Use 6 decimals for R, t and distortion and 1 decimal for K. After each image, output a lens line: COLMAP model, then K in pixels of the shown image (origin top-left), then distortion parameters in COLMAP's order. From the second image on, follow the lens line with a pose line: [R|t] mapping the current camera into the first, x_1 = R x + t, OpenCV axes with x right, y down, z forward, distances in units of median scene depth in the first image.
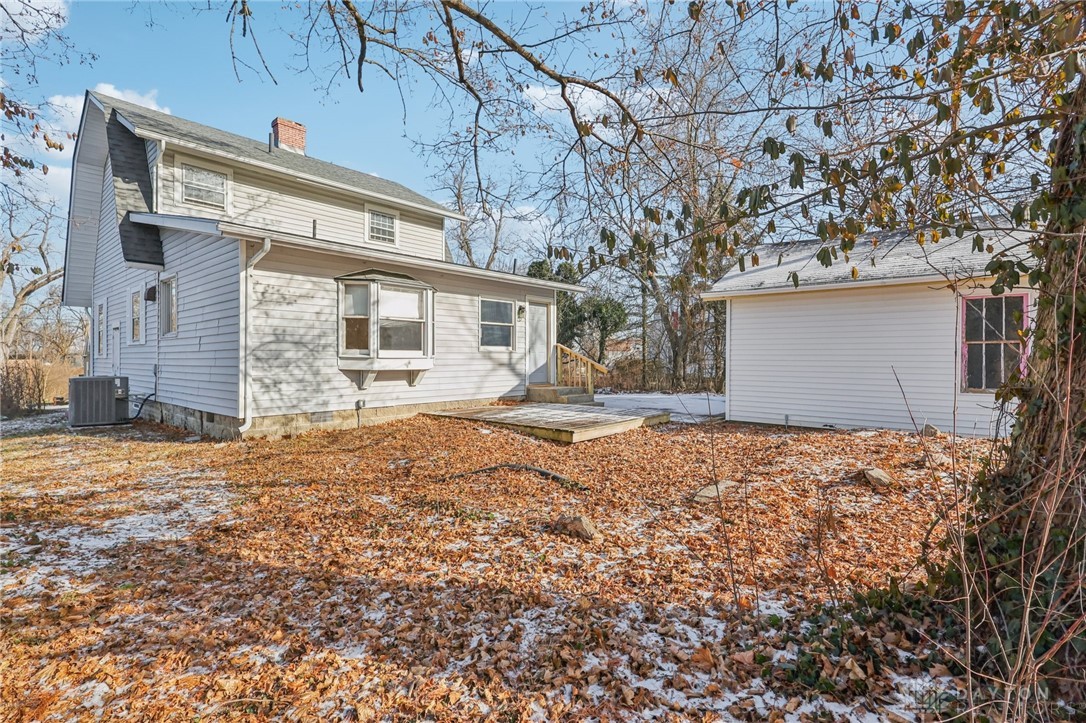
lens RADIAL K [[504.3, 0, 542.4], [0, 504.3, 355.9], [0, 0, 1]] dist [-0.000341, 0.001179]
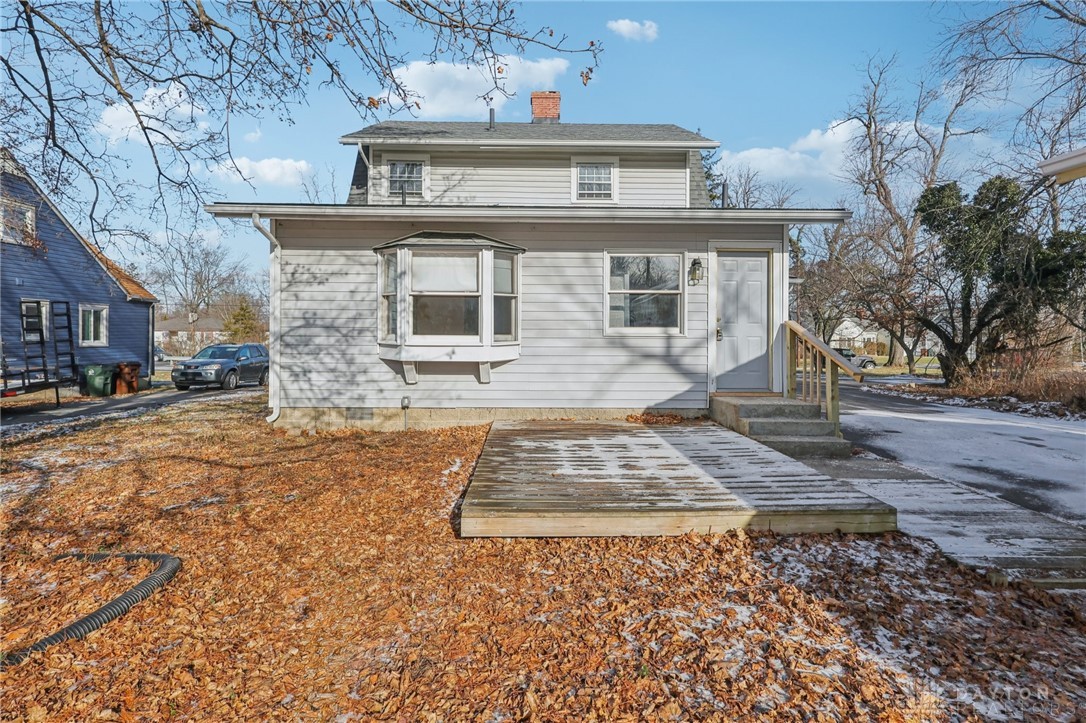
lens RADIAL K [[504.3, 0, 542.4], [0, 504.3, 355.9], [0, 0, 1]] dist [-0.000341, 0.001179]
pose [[0.669431, 0.031884, -0.742190, 0.359010], [-0.002475, 0.999169, 0.040691, -0.010741], [0.742870, -0.025403, 0.668953, 0.586888]]
